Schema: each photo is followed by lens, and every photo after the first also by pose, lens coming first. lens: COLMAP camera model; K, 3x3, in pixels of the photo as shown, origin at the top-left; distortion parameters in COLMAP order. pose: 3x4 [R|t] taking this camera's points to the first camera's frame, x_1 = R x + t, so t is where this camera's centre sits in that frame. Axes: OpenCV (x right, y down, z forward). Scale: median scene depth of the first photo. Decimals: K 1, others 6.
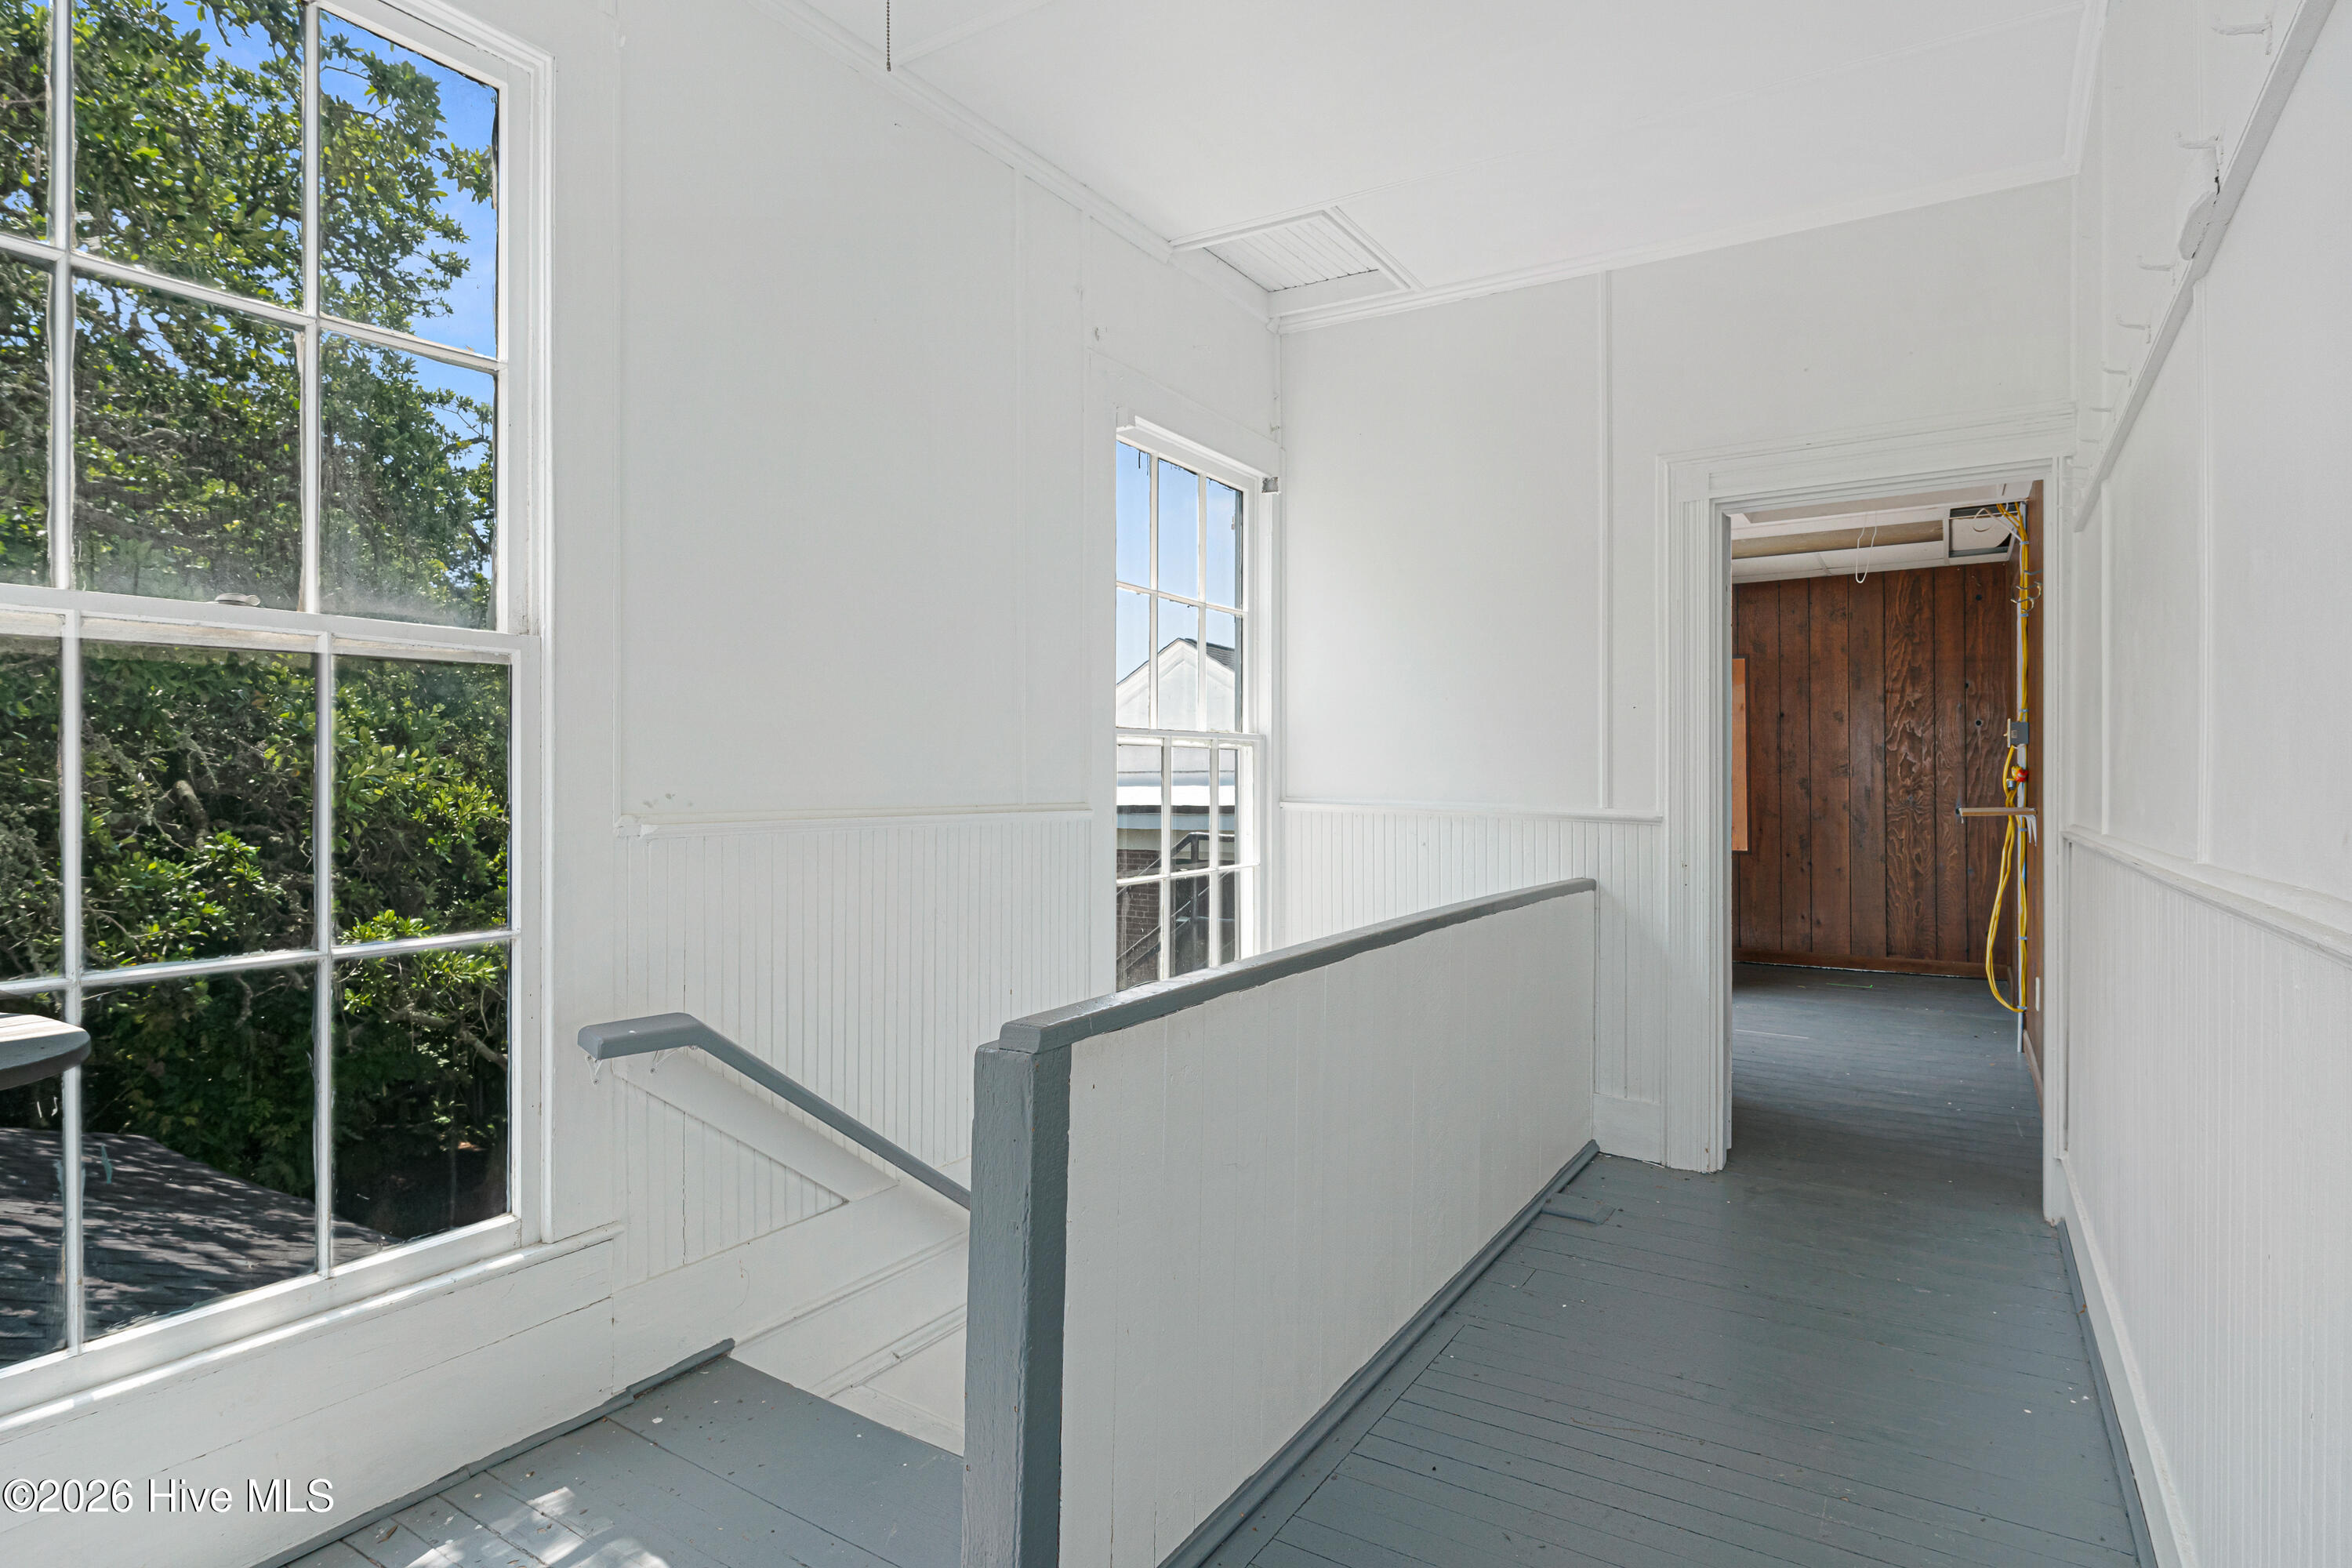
lens RADIAL K [[1197.2, 0, 1170.5], [0, 1197.2, 796.4], [0, 0, 1]] dist [0.002320, -0.003617]
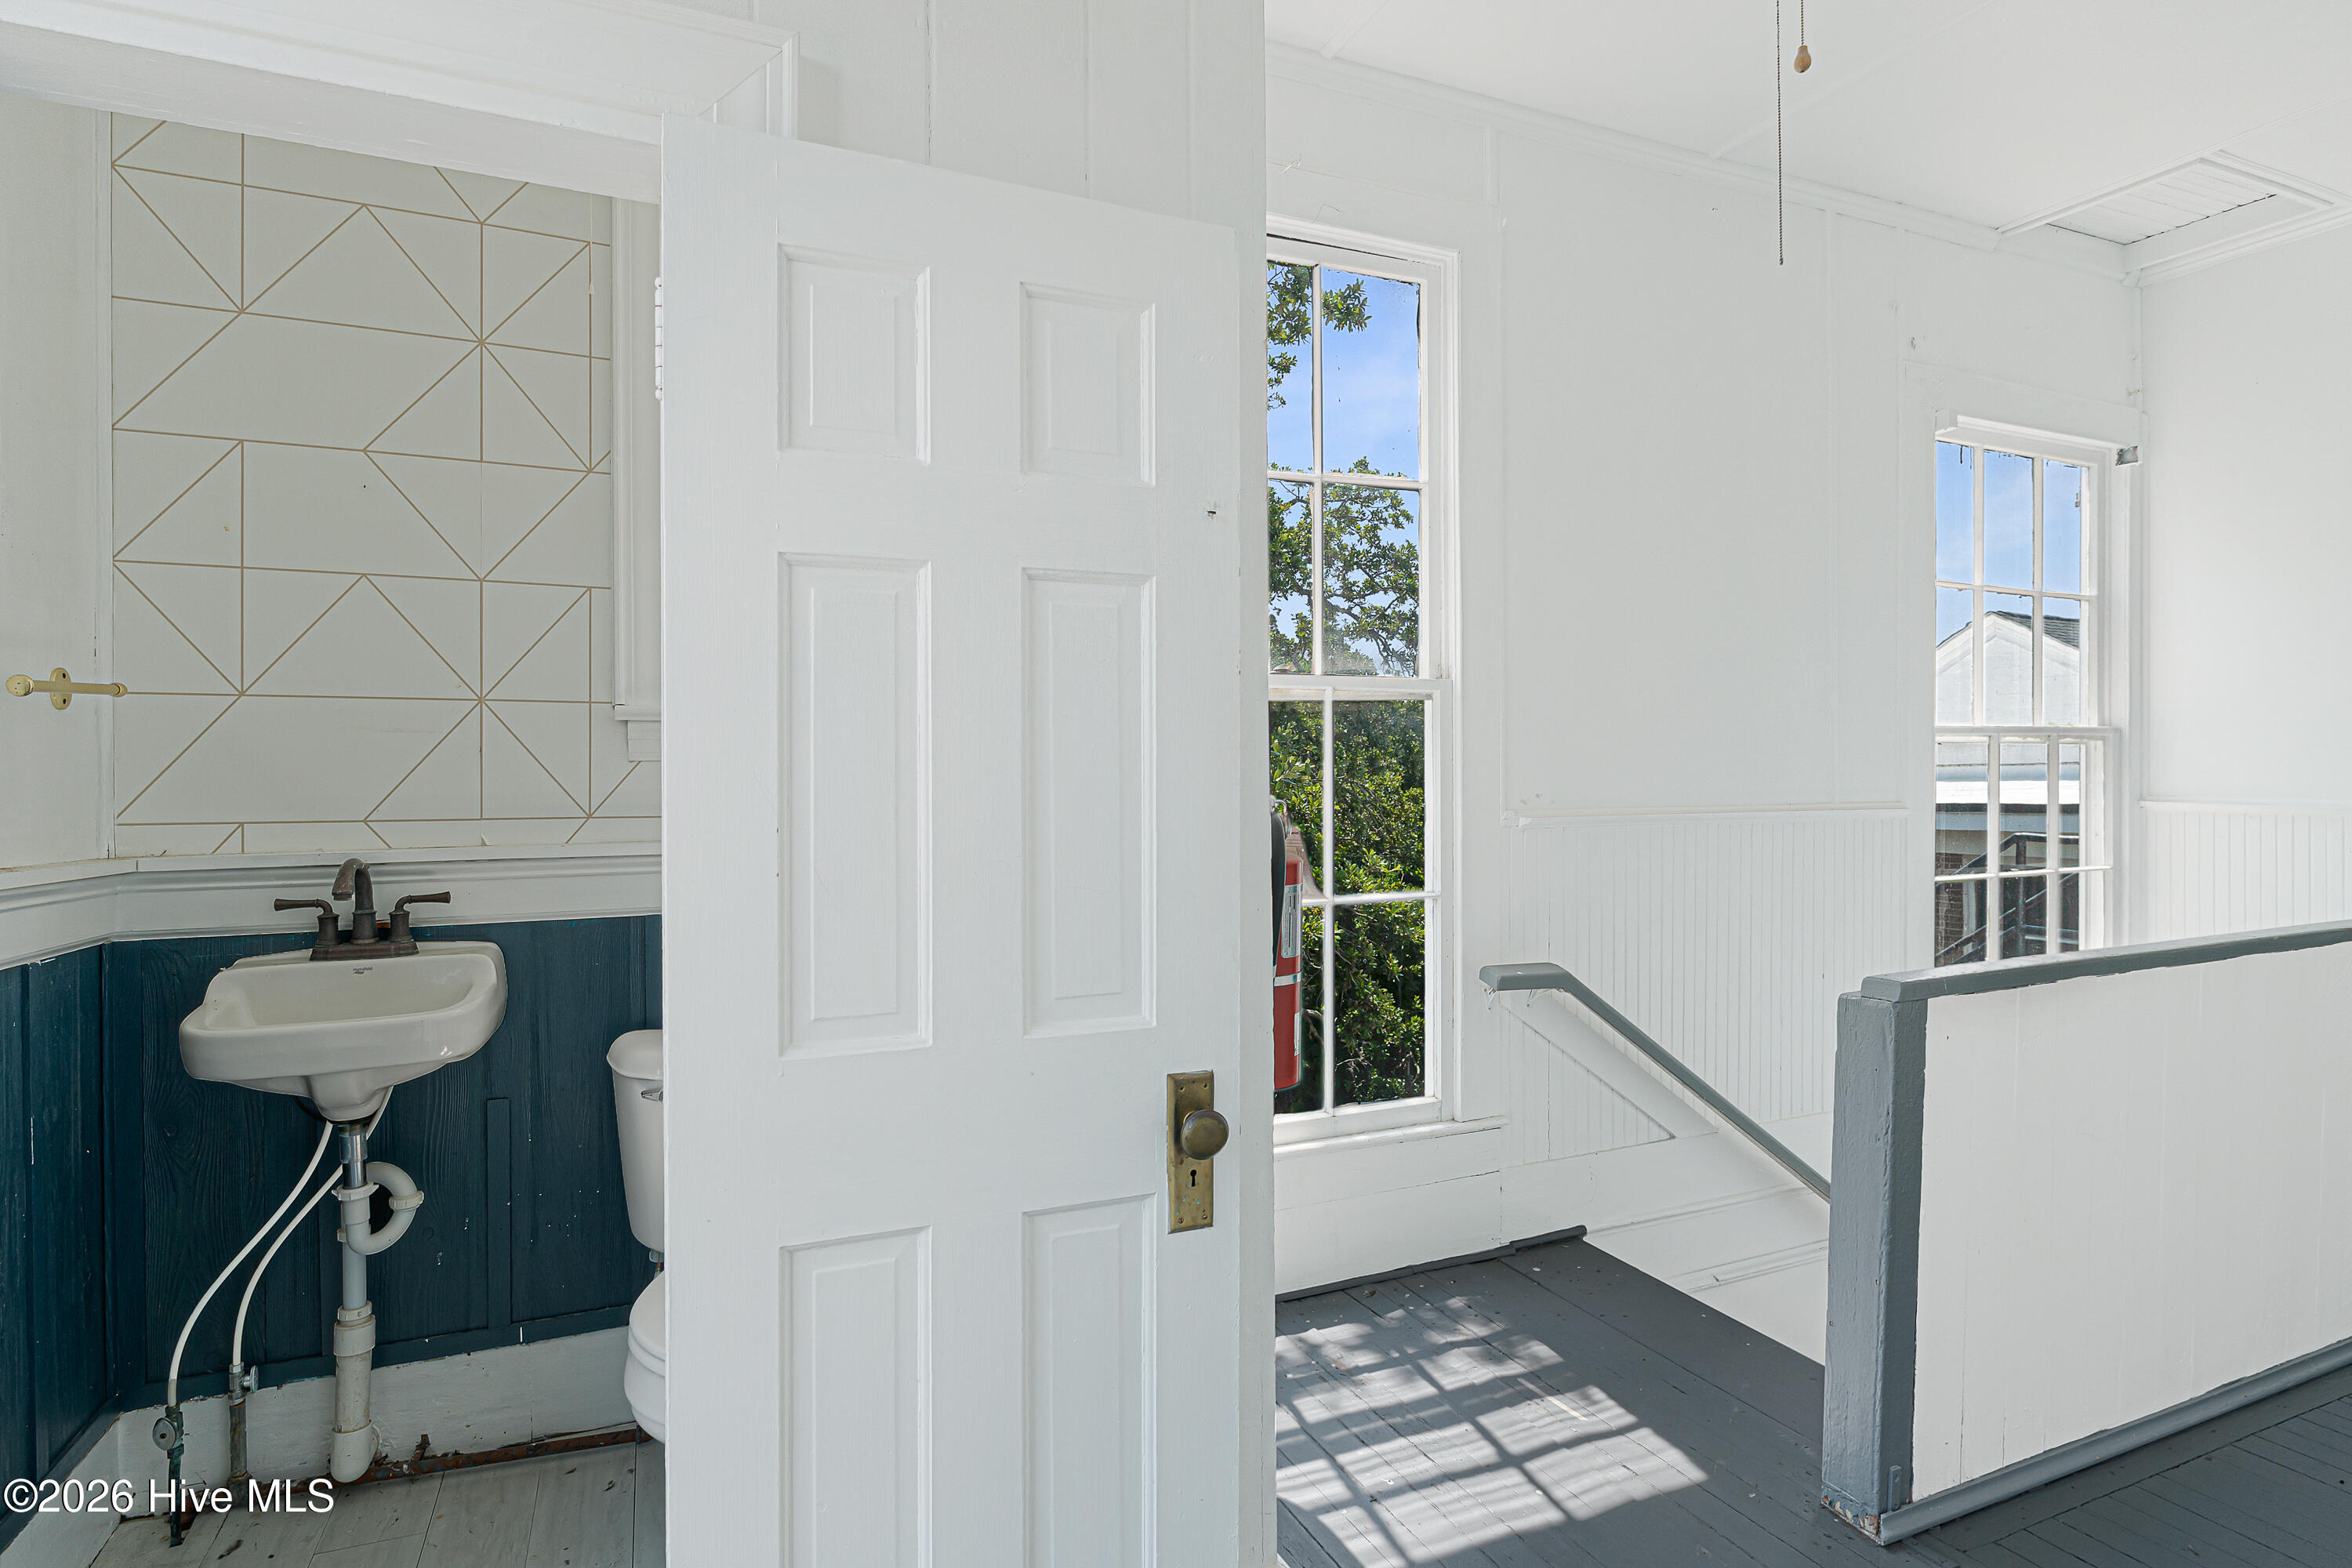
lens RADIAL K [[1197.2, 0, 1170.5], [0, 1197.2, 796.4], [0, 0, 1]] dist [0.002320, -0.003617]
pose [[0.832437, 0.001453, -0.554118, -0.031280], [0.000374, 0.999995, 0.003184, -0.003630], [0.554119, -0.002857, 0.832432, -0.289770]]
